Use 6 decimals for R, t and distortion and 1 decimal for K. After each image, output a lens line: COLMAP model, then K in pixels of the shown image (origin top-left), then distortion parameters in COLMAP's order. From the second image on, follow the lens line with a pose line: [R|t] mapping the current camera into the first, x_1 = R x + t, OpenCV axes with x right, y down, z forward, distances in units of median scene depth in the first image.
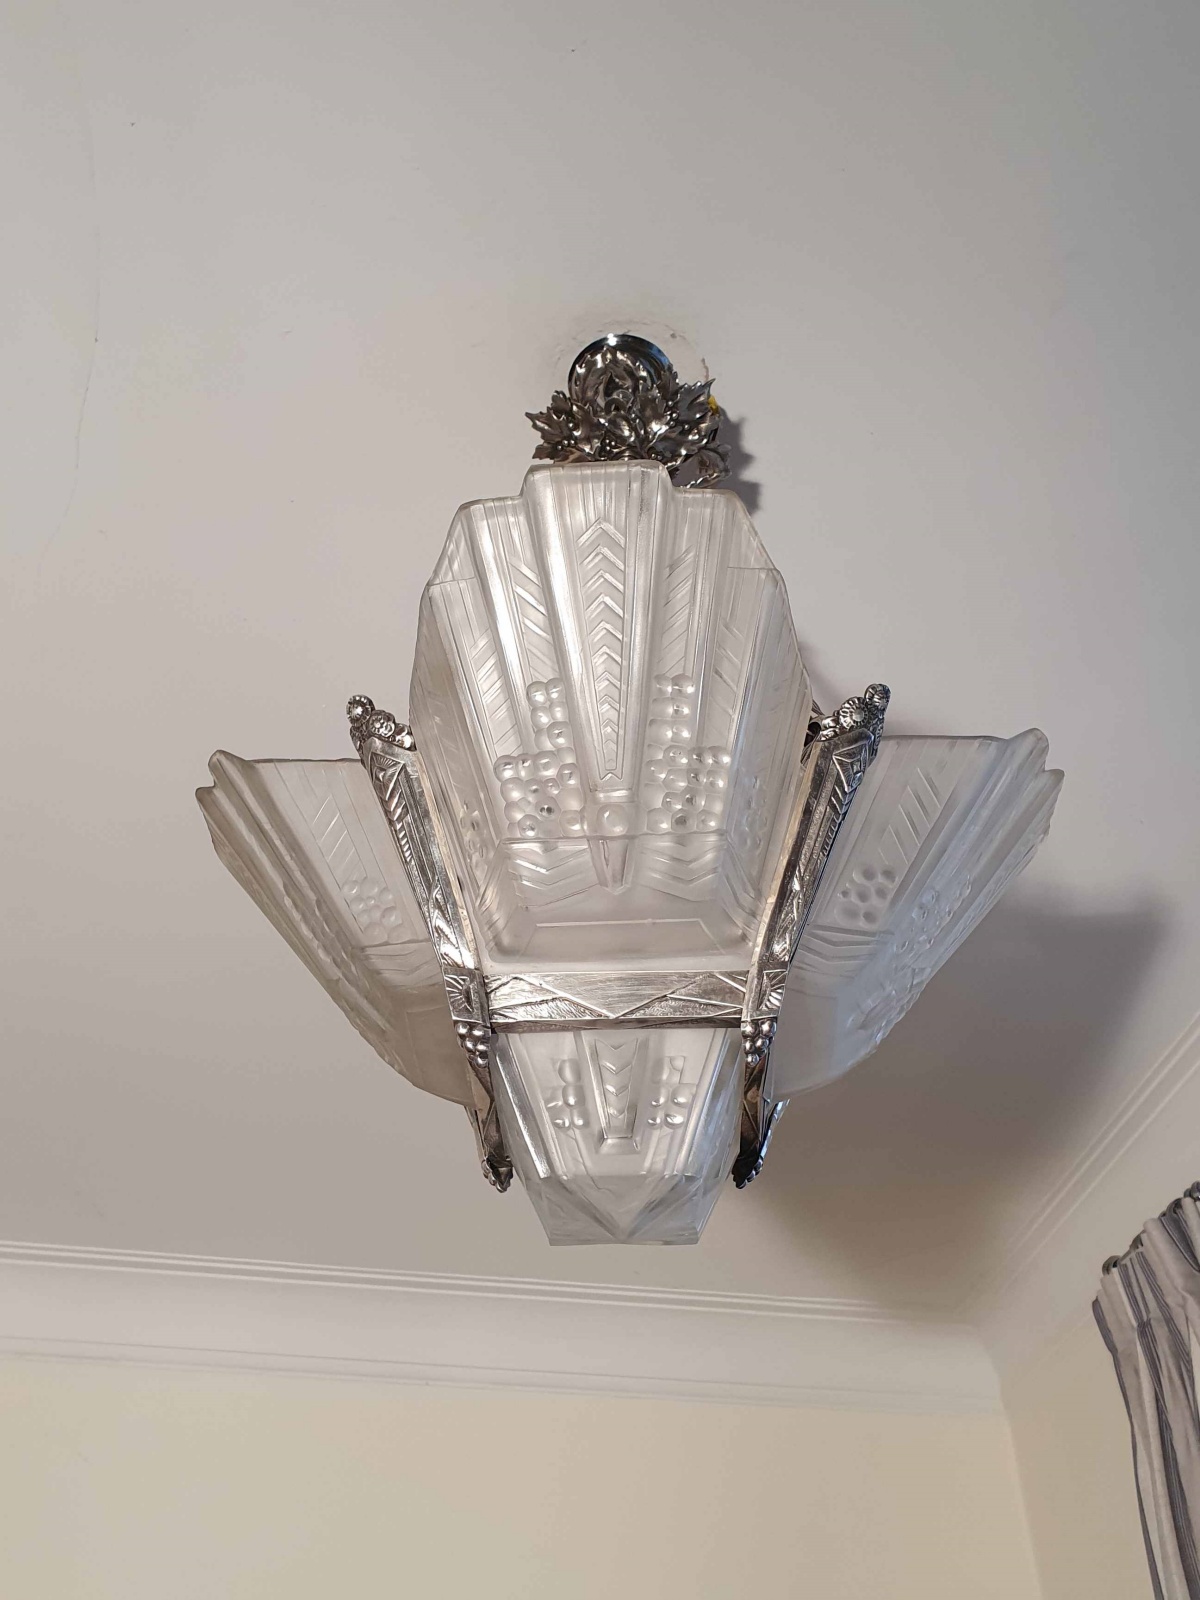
lens RADIAL K [[1267.8, 0, 600.0], [0, 1267.8, 800.0], [0, 0, 1]] dist [0.025781, 0.006478]
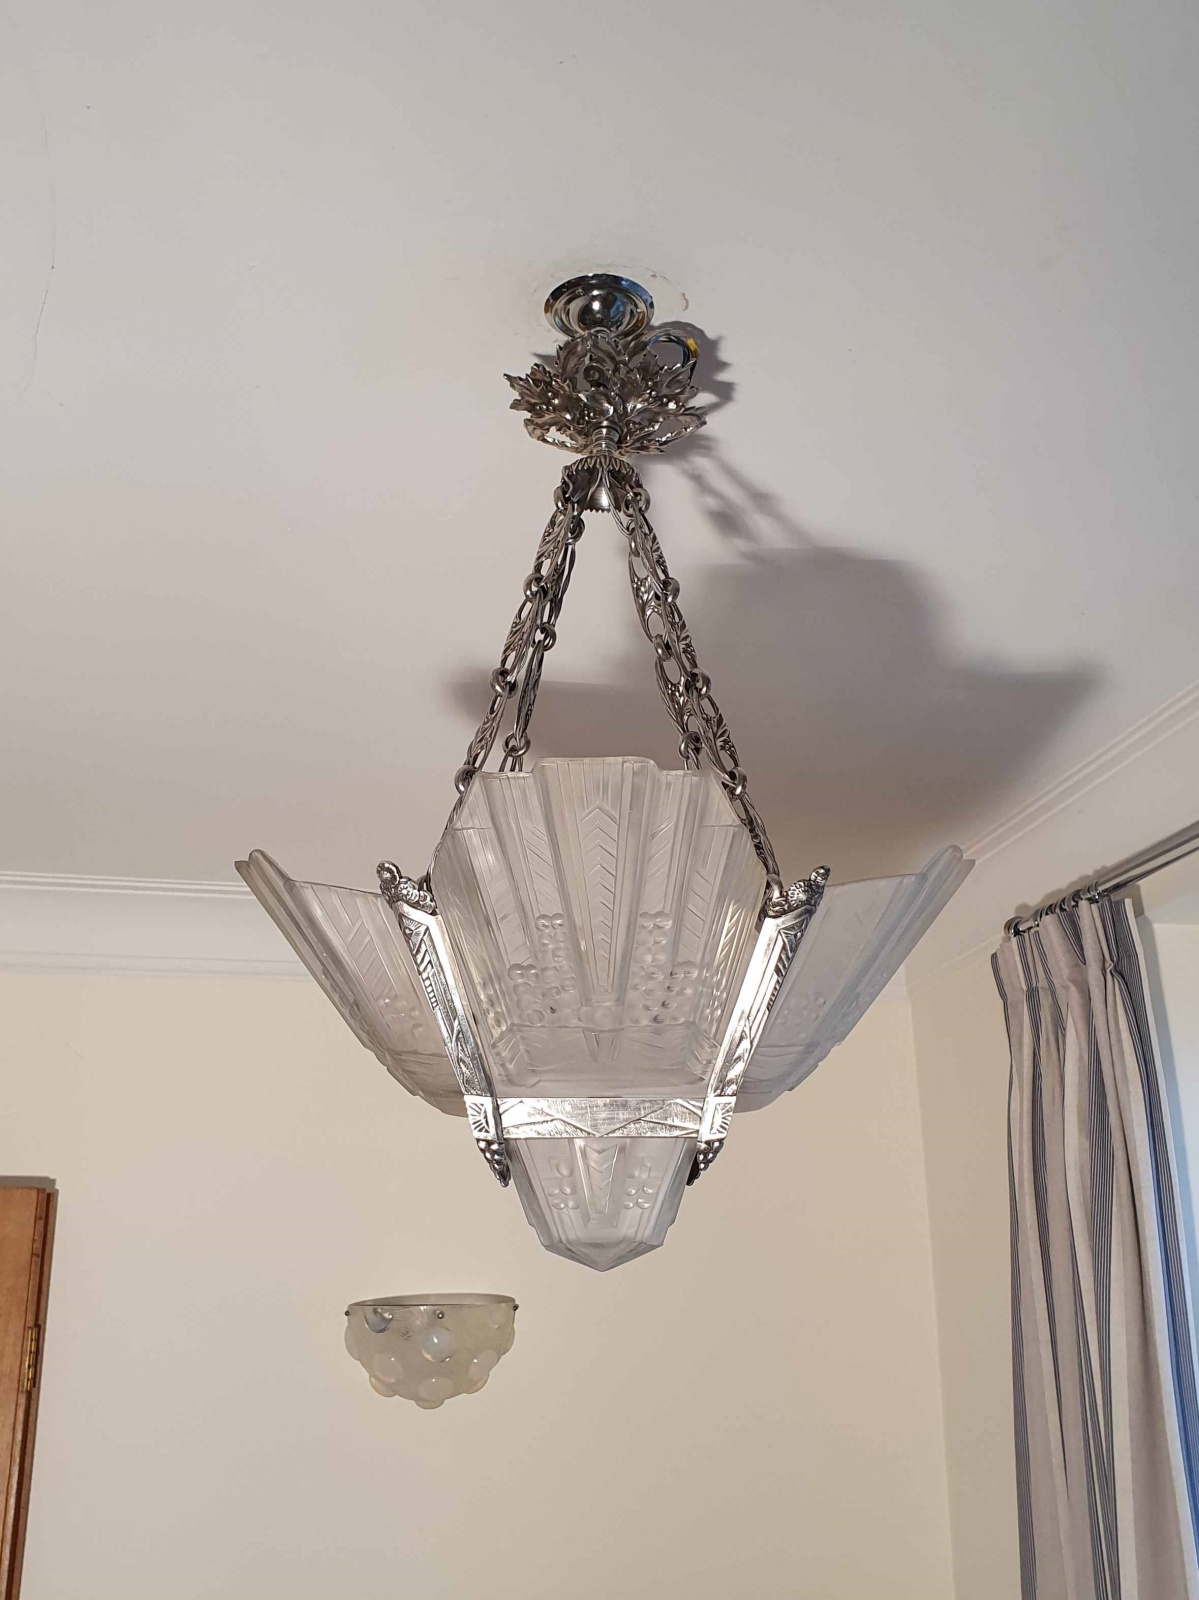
lens RADIAL K [[1297.4, 0, 599.5], [0, 1297.4, 800.0], [0, 0, 1]] dist [0.084720, 0.001816]
pose [[0.999053, 0.004709, 0.043250, -0.027531], [-0.018461, 0.946068, 0.323442, -0.332080], [-0.039395, -0.323934, 0.945259, -0.084910]]
